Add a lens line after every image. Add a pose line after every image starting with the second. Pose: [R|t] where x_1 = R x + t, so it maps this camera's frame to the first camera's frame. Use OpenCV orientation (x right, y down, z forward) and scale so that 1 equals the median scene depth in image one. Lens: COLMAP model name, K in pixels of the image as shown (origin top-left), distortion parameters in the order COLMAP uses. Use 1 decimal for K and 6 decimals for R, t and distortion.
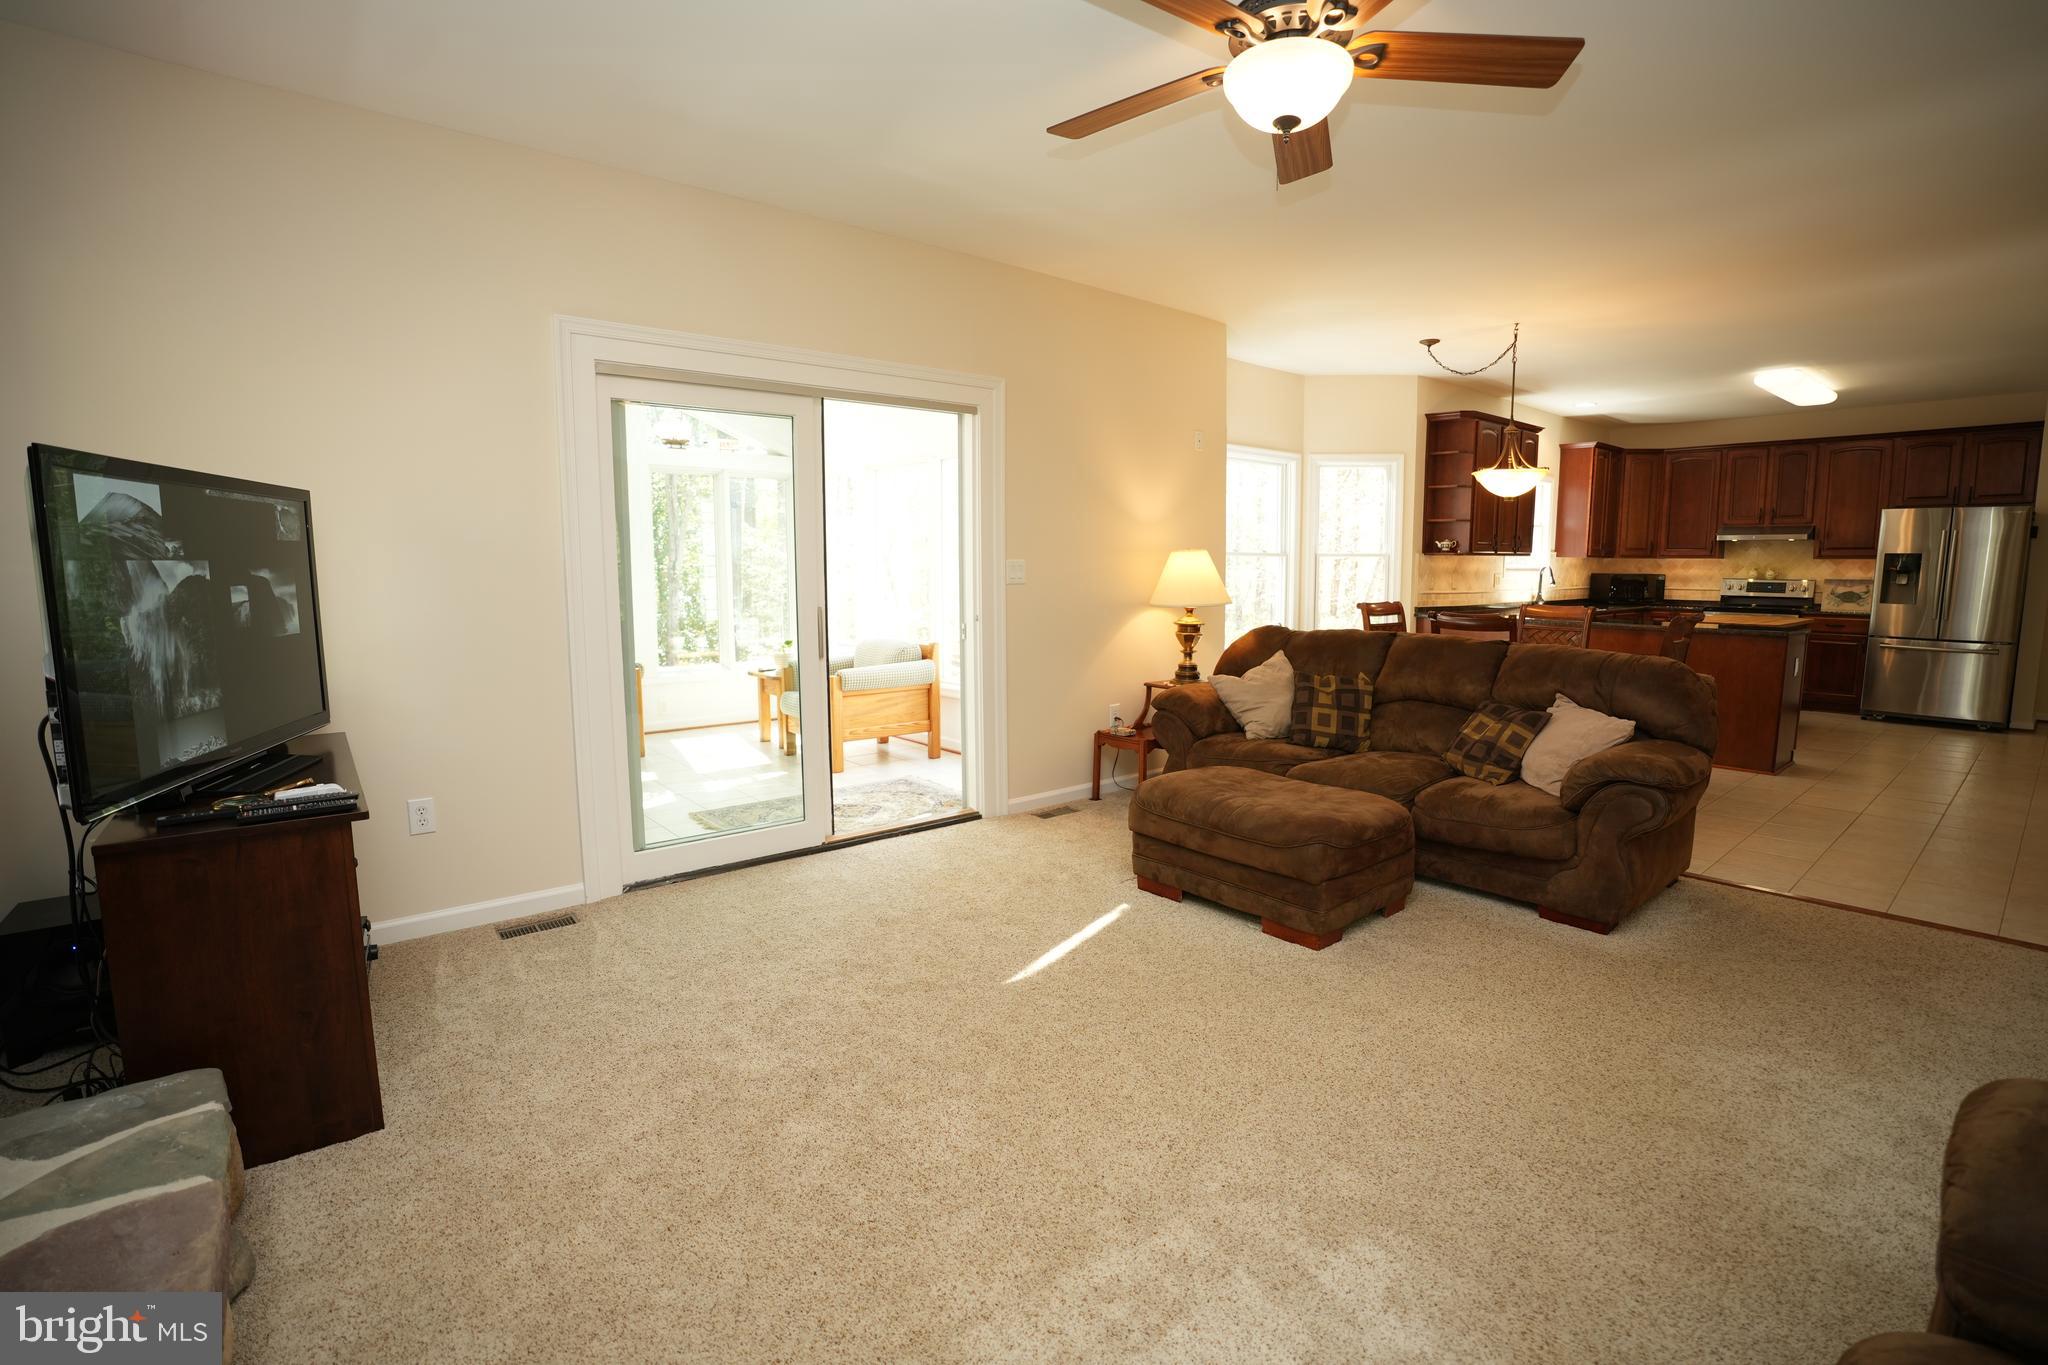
lens RADIAL K [[937.8, 0, 1024.0], [0, 937.8, 682.5], [0, 0, 1]] dist [-0.069555, 0.016919]
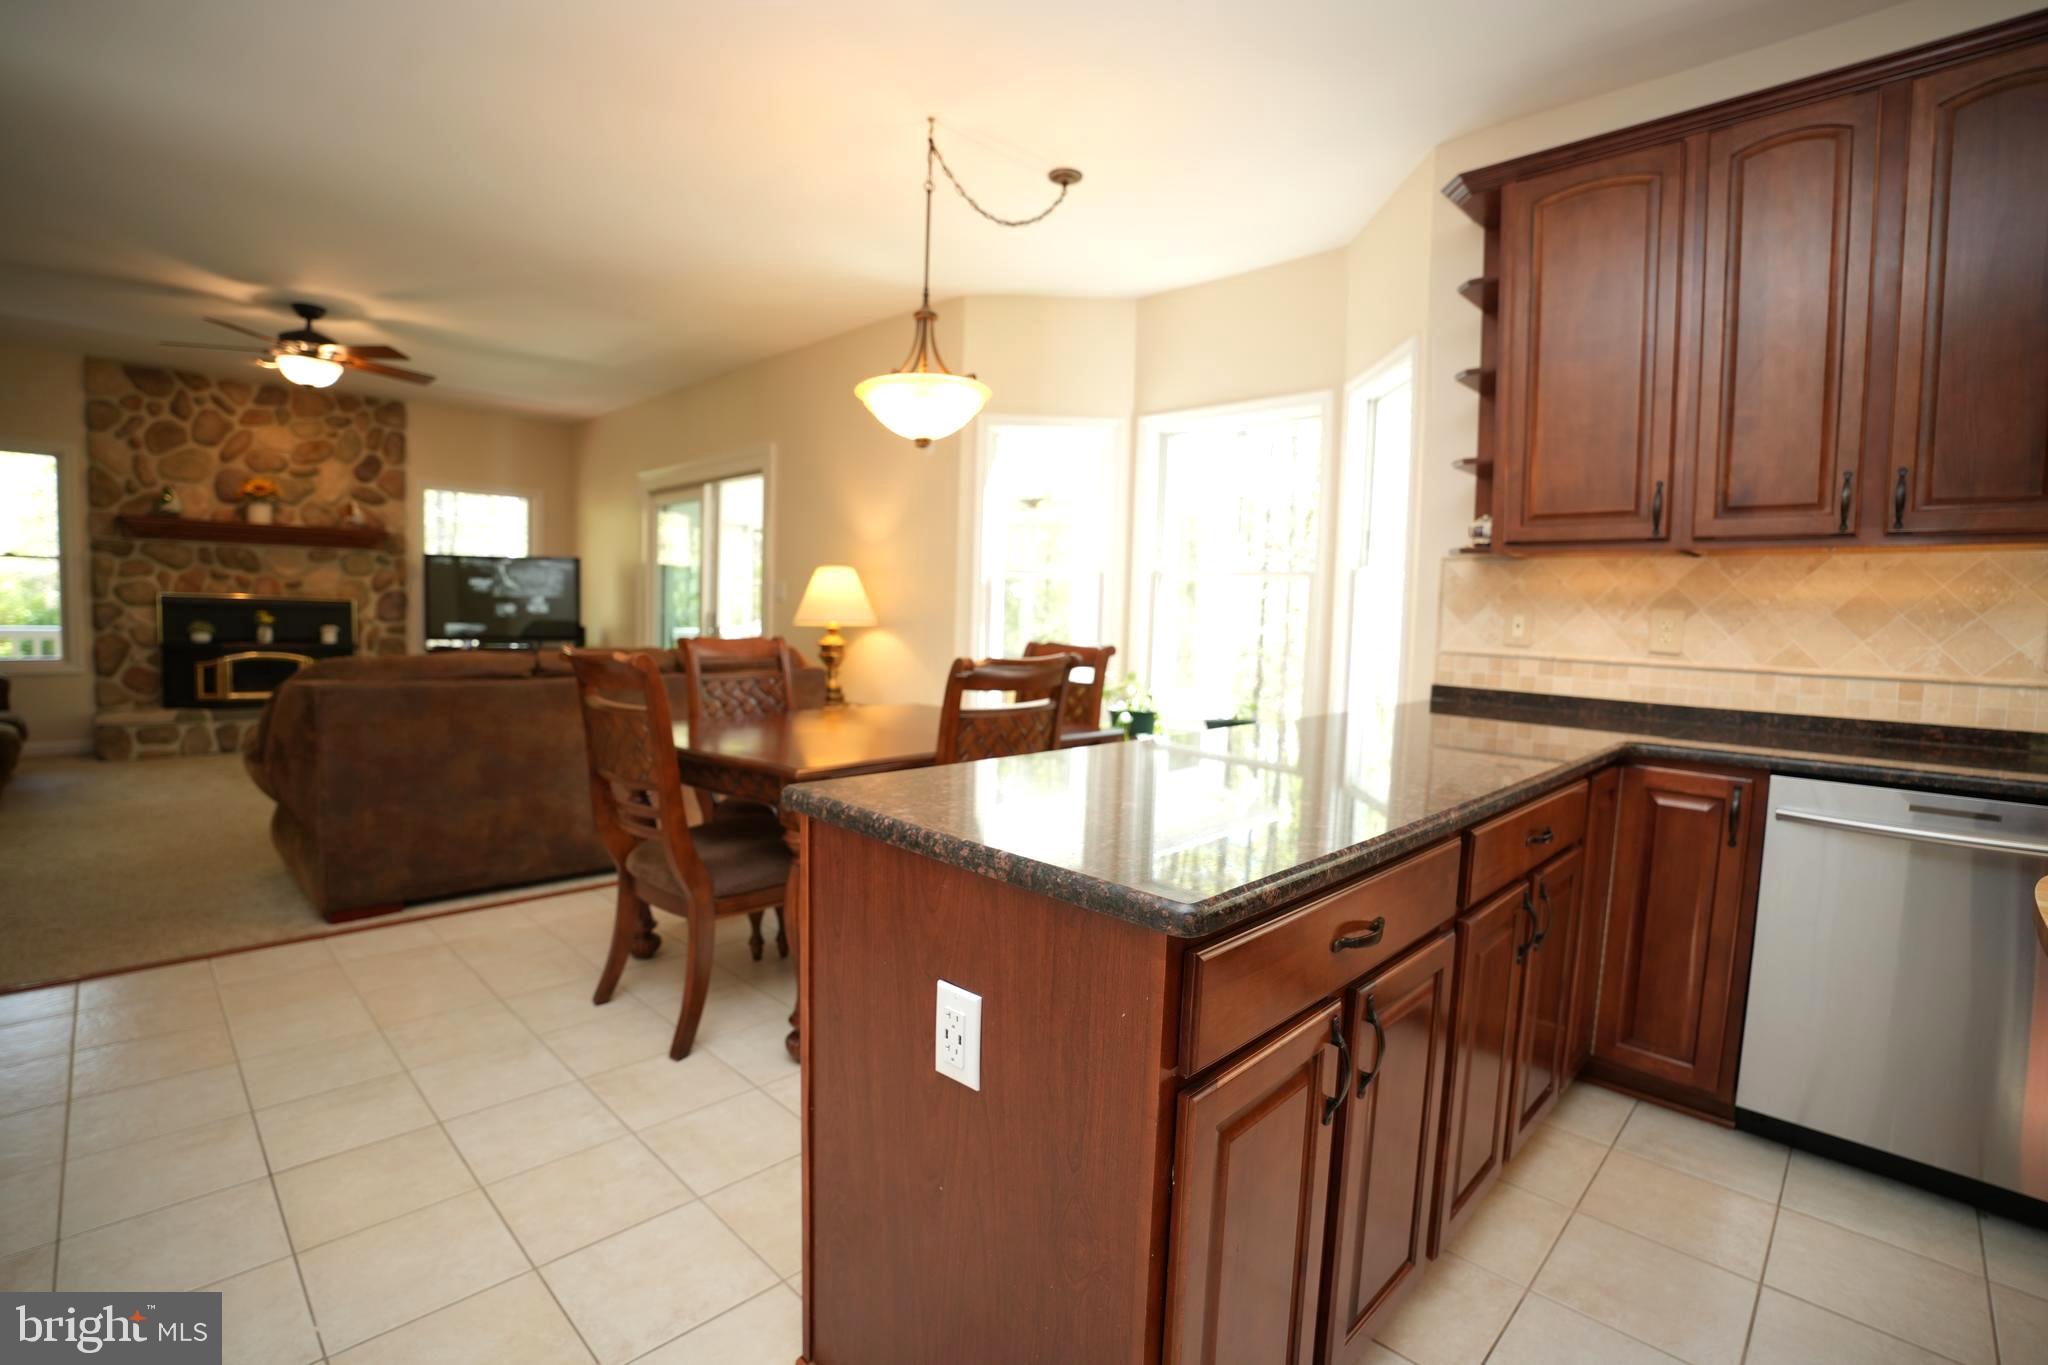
lens RADIAL K [[937.8, 0, 1024.0], [0, 937.8, 682.5], [0, 0, 1]] dist [-0.069555, 0.016919]
pose [[0.104093, 0.078373, -0.991475, 0.745351], [-0.151135, 0.986560, 0.062117, -0.072546], [0.983017, 0.143380, 0.114539, 0.698059]]
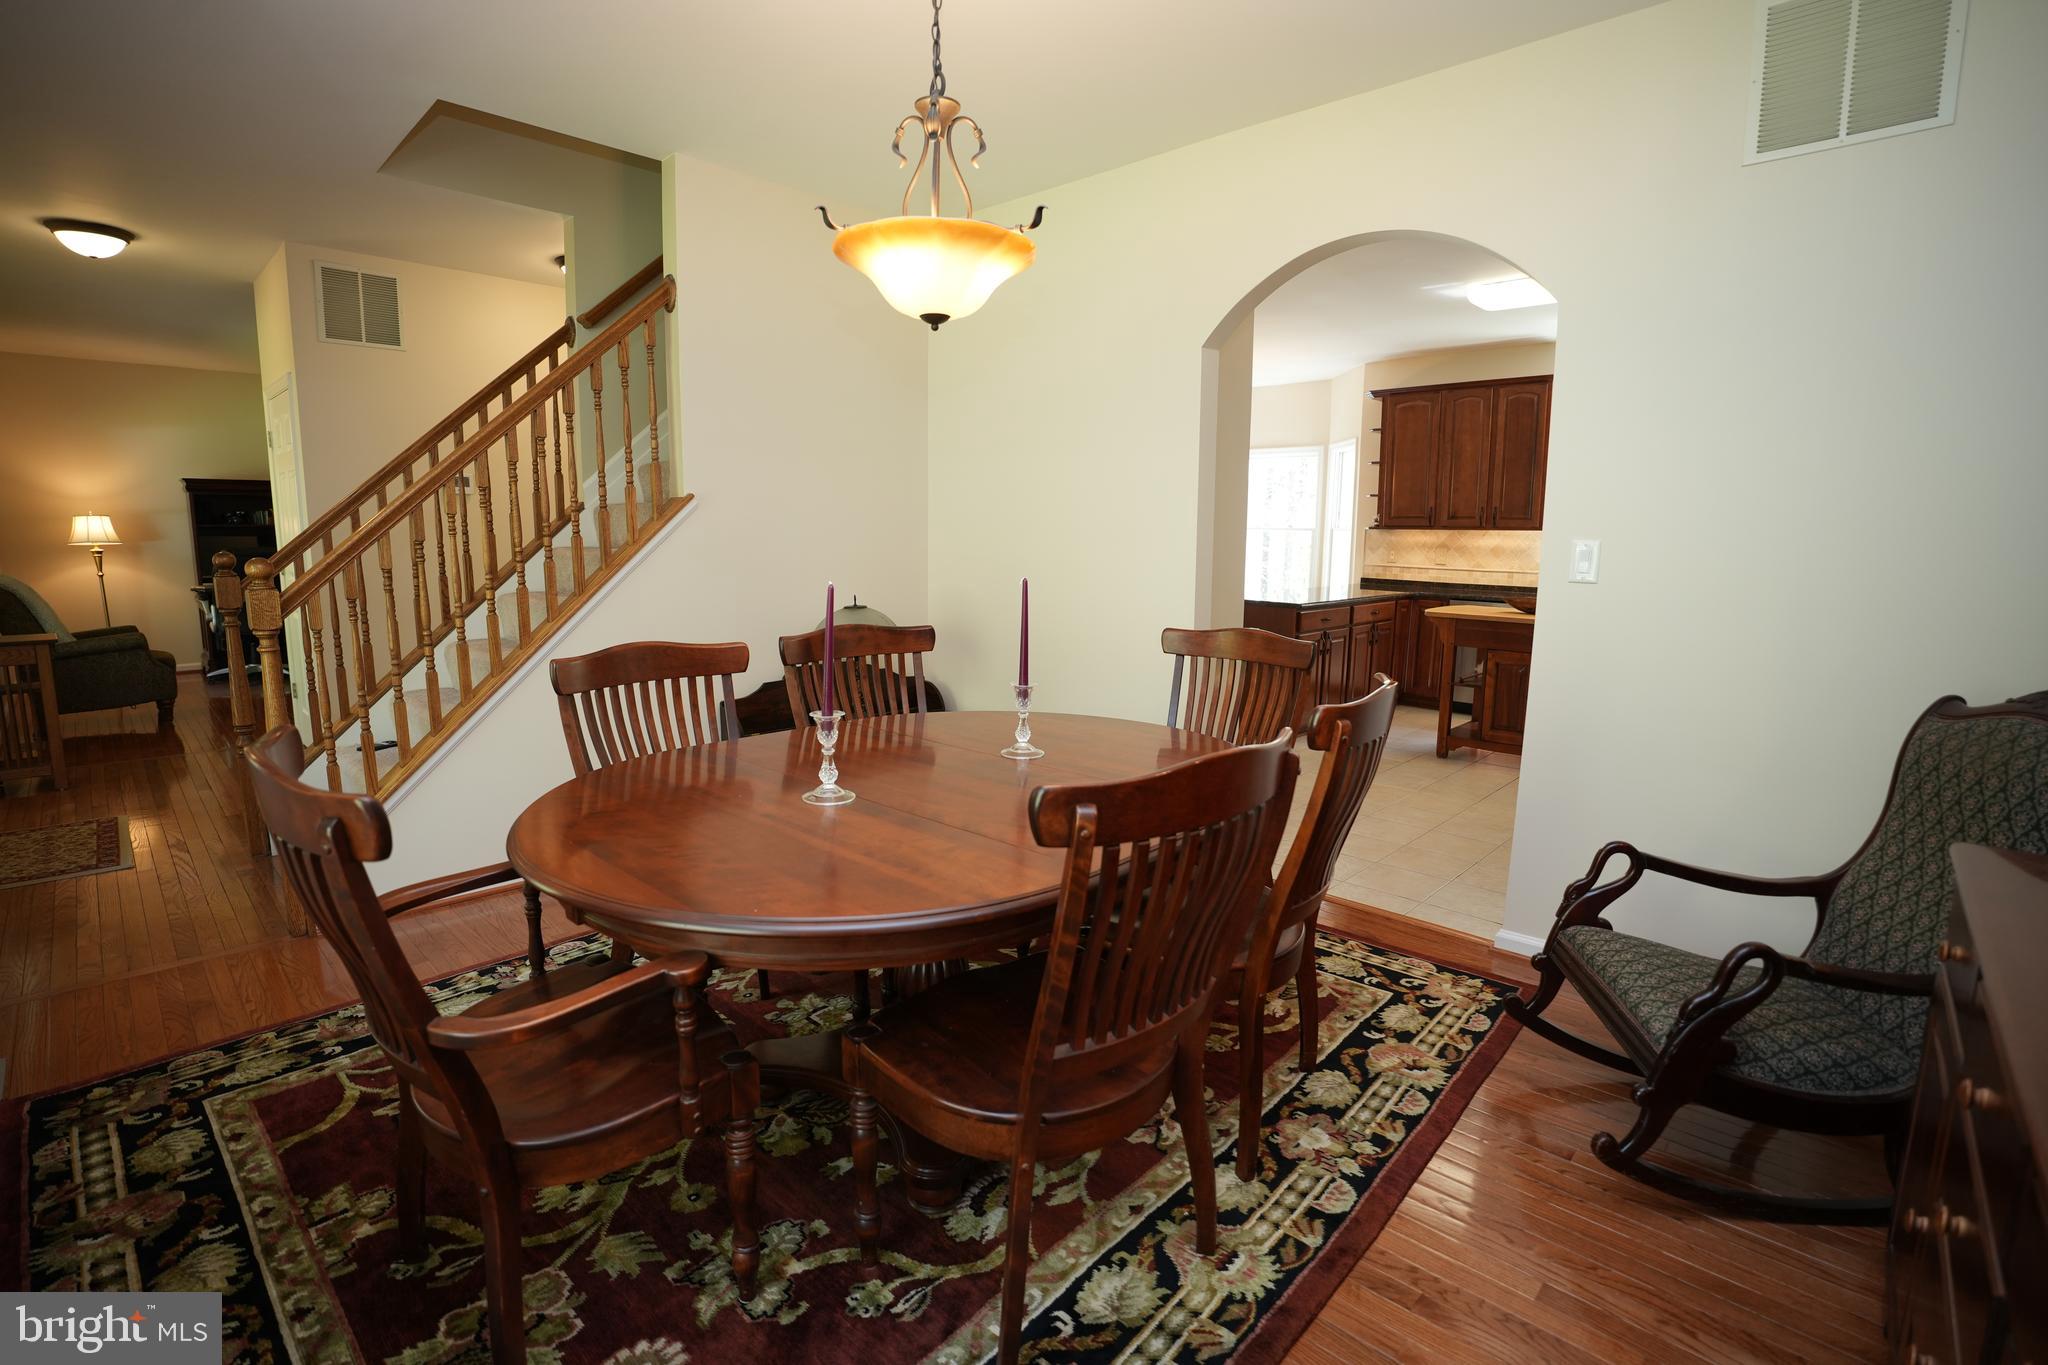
lens RADIAL K [[934.4, 0, 1024.0], [0, 934.4, 682.5], [0, 0, 1]] dist [-0.013266, -0.000085]
pose [[0.114797, 0.158959, -0.980588, 1.339560], [-0.133885, 0.980584, 0.143284, -0.058551], [0.984325, 0.114837, 0.133850, 0.432577]]
